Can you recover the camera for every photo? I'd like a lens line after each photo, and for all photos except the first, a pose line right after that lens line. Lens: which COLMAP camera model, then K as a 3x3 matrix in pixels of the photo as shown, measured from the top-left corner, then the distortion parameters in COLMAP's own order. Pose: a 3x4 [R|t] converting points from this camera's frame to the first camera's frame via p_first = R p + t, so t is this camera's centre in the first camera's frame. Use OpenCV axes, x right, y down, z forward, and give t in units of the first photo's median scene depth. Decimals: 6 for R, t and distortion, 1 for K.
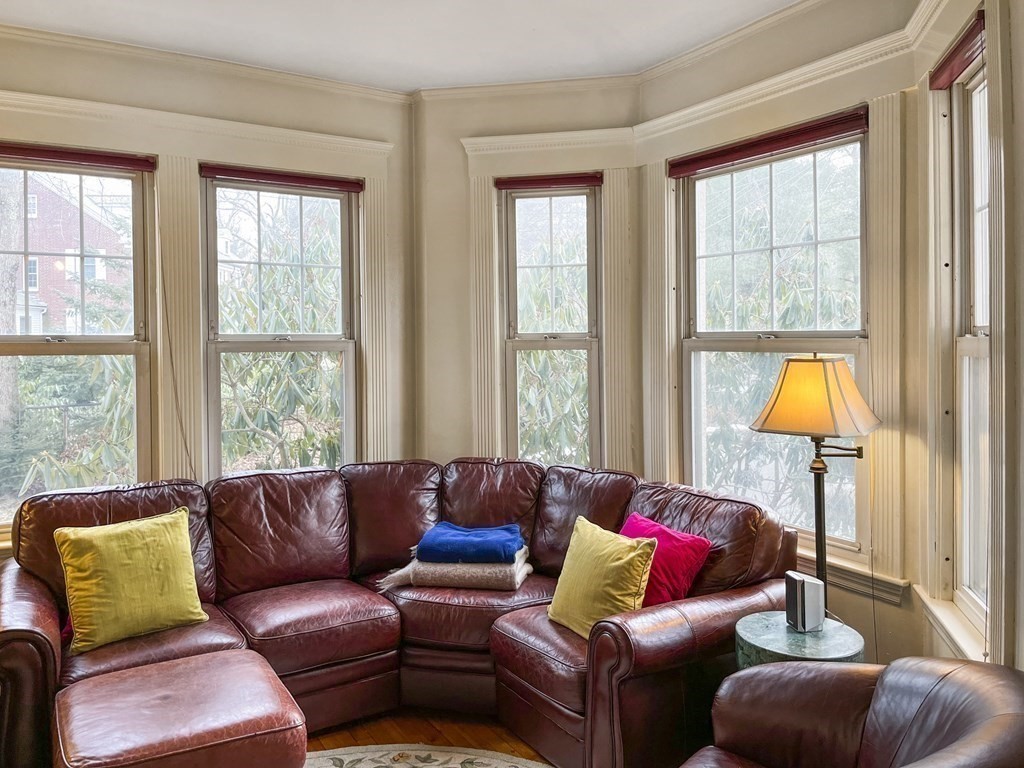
lens RADIAL K [[810.7, 0, 505.0], [0, 810.7, 349.5], [0, 0, 1]] dist [0.043596, -0.002504]
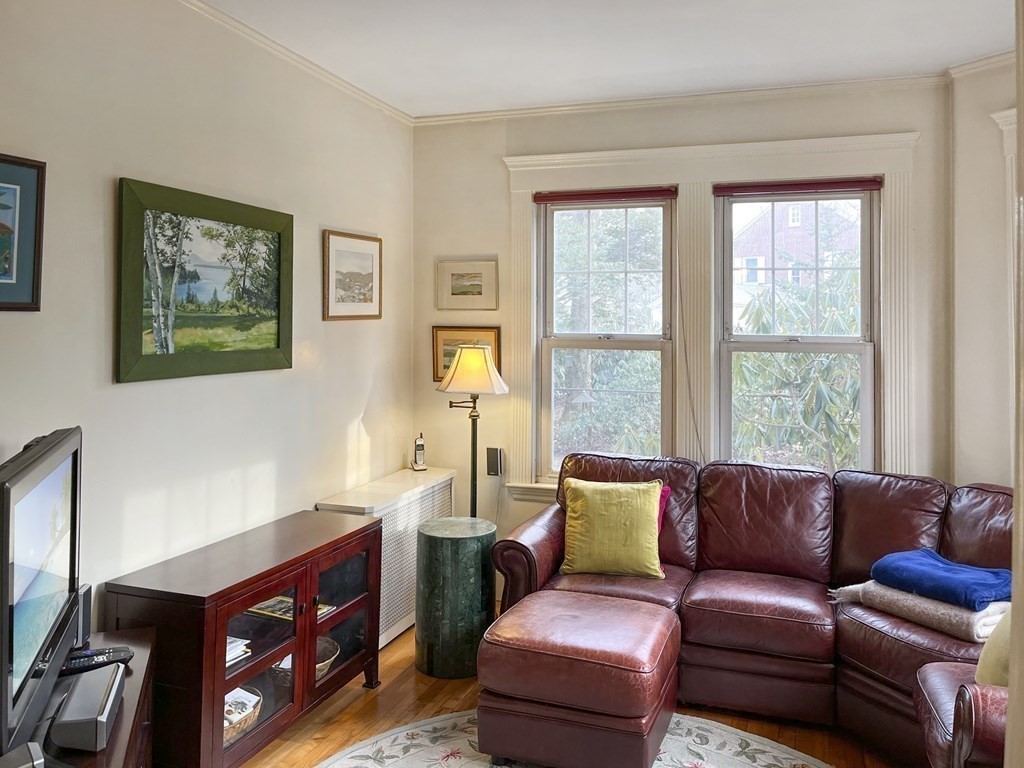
lens RADIAL K [[803.9, 0, 508.2], [0, 803.9, 318.7], [0, 0, 1]] dist [0.038400, -0.006333]
pose [[0.634690, -0.000219, -0.772767, 0.334242], [-0.030551, 0.999211, -0.025375, -0.003603], [0.772163, 0.039714, 0.634182, 0.071306]]
